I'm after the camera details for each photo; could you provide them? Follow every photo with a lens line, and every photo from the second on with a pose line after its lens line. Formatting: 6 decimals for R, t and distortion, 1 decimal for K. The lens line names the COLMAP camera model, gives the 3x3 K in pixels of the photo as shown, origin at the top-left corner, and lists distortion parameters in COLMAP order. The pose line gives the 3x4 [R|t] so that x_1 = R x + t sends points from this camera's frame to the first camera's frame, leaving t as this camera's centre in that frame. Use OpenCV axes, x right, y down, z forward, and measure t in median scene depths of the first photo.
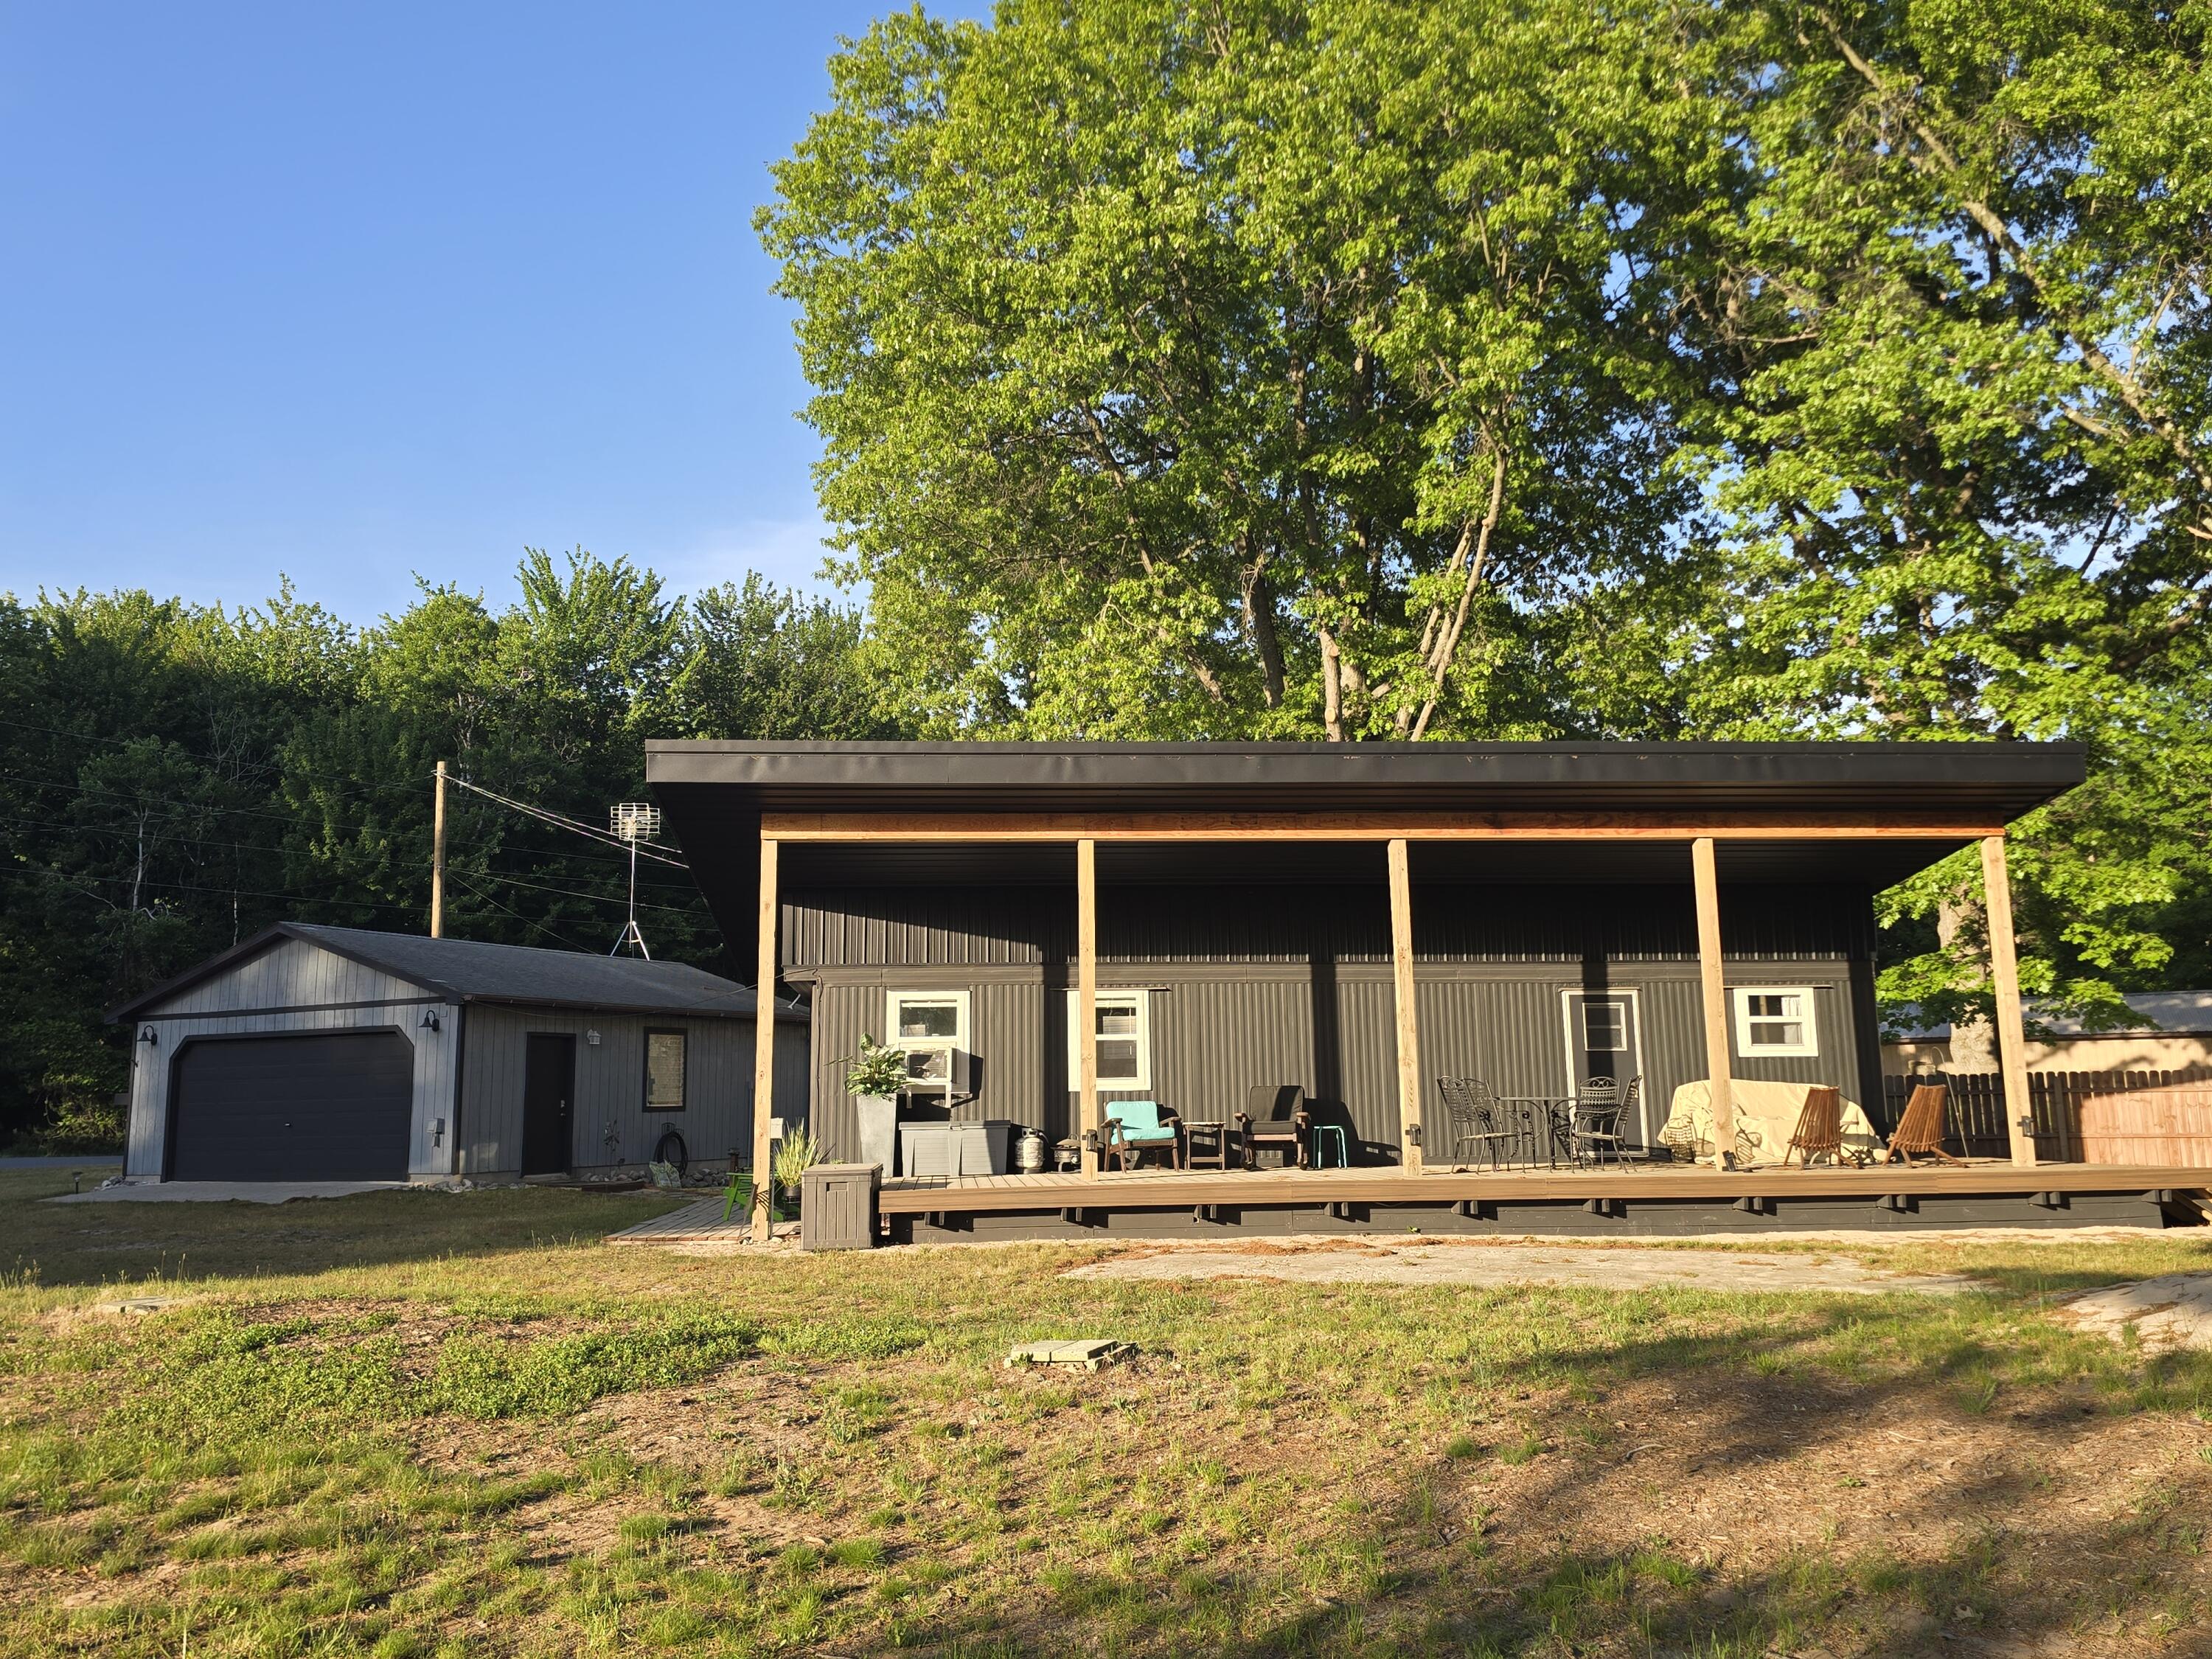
lens RADIAL K [[1802.5, 0, 1106.0], [0, 1802.5, 829.5], [0, 0, 1]] dist [0.091386, -0.119880]
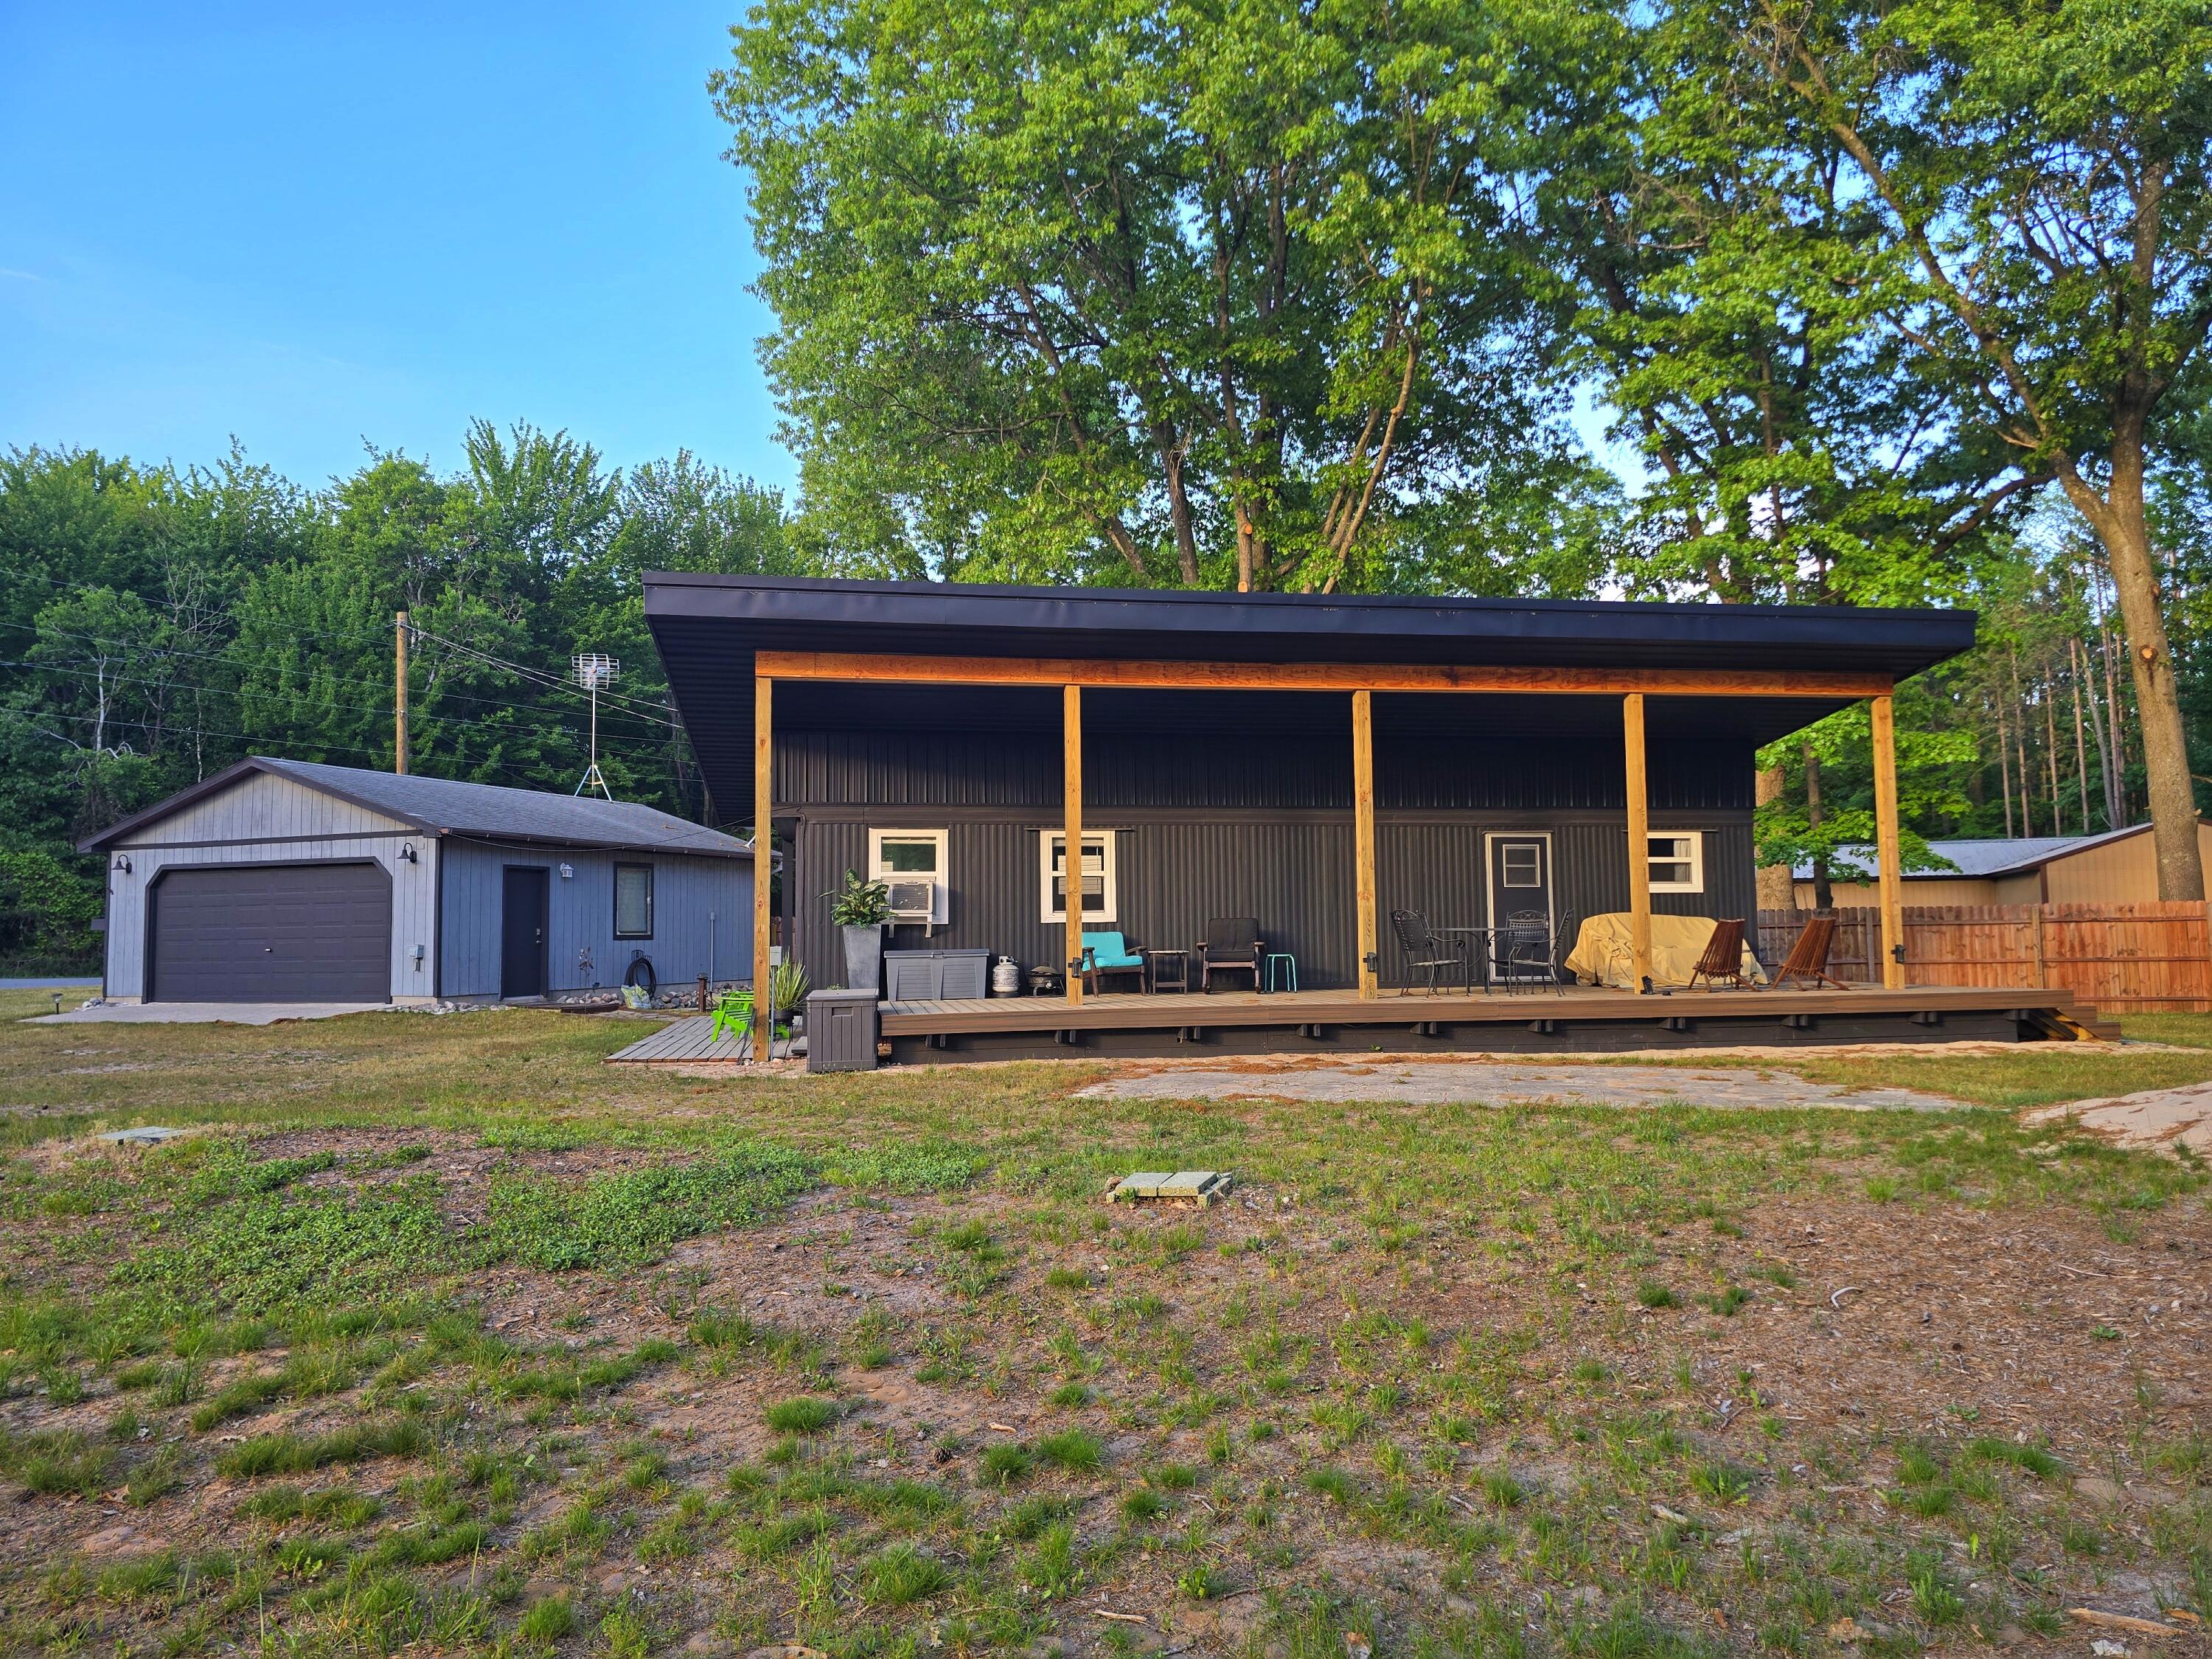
lens RADIAL K [[1478.7, 0, 1102.5], [0, 1478.7, 855.3], [0, 0, 1]] dist [0.069870, -0.074595]
pose [[0.994556, 0.008233, 0.103881, -0.064849], [-0.018239, 0.995239, 0.095742, 0.017219], [-0.102599, -0.097115, 0.989971, 0.110202]]
